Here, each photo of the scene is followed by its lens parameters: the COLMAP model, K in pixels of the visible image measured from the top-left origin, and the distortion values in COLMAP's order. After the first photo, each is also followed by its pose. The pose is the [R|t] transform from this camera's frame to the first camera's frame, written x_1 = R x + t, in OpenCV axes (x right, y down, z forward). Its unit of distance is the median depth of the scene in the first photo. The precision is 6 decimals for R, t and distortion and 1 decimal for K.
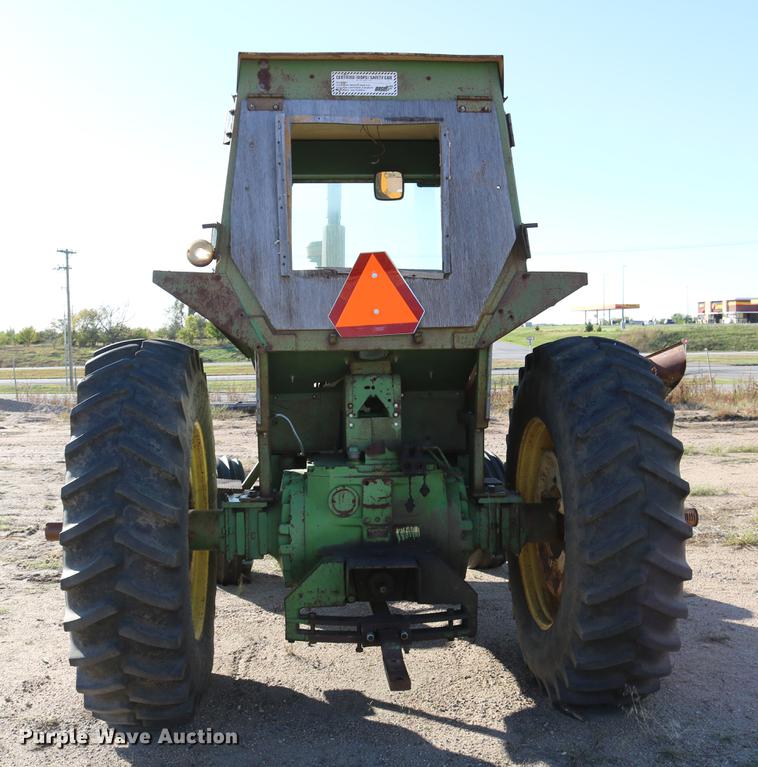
lens RADIAL K [[969.3, 0, 379.0], [0, 969.3, 383.5], [0, 0, 1]] dist [-0.141012, 0.039934]
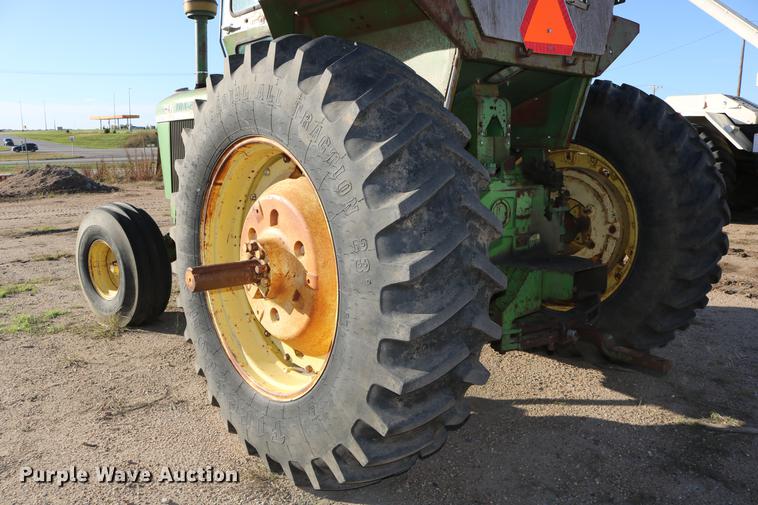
lens RADIAL K [[625.0, 0, 379.0], [0, 625.0, 252.5], [0, 0, 1]] dist [-0.164060, 0.137449]
pose [[0.800617, -0.089248, 0.592492, -0.549566], [0.008326, 0.990406, 0.137937, 0.070116], [-0.599118, -0.105501, 0.793679, 0.548665]]
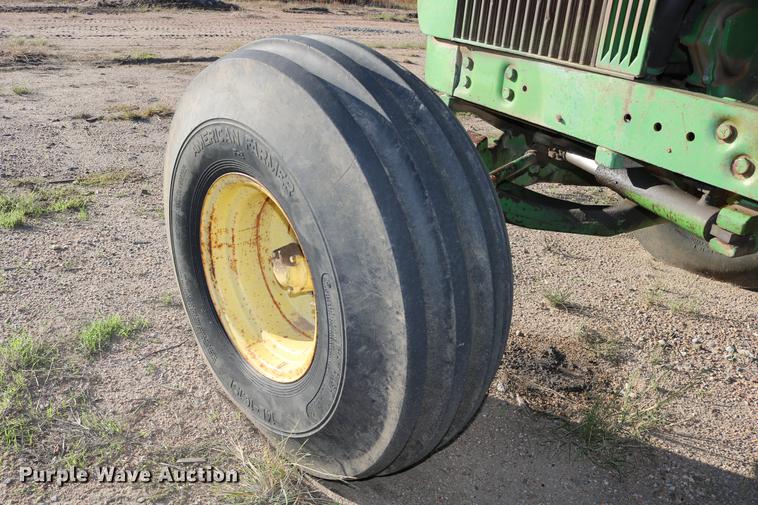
lens RADIAL K [[625.0, 0, 379.0], [0, 625.0, 252.5], [0, 0, 1]] dist [-0.164060, 0.137449]
pose [[0.893216, -0.108887, 0.436245, -0.384012], [-0.074320, 0.921133, 0.382086, 0.108908], [-0.443444, -0.373707, 0.814678, 1.408515]]
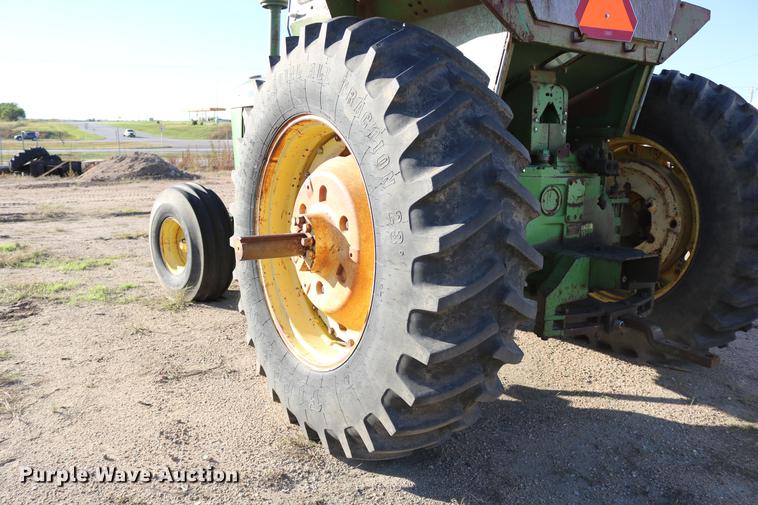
lens RADIAL K [[625.0, 0, 379.0], [0, 625.0, 252.5], [0, 0, 1]] dist [-0.164060, 0.137449]
pose [[0.870473, -0.055529, 0.489074, -0.531614], [-0.017058, 0.989616, 0.142722, 0.086486], [-0.491921, -0.132579, 0.860486, 0.519681]]
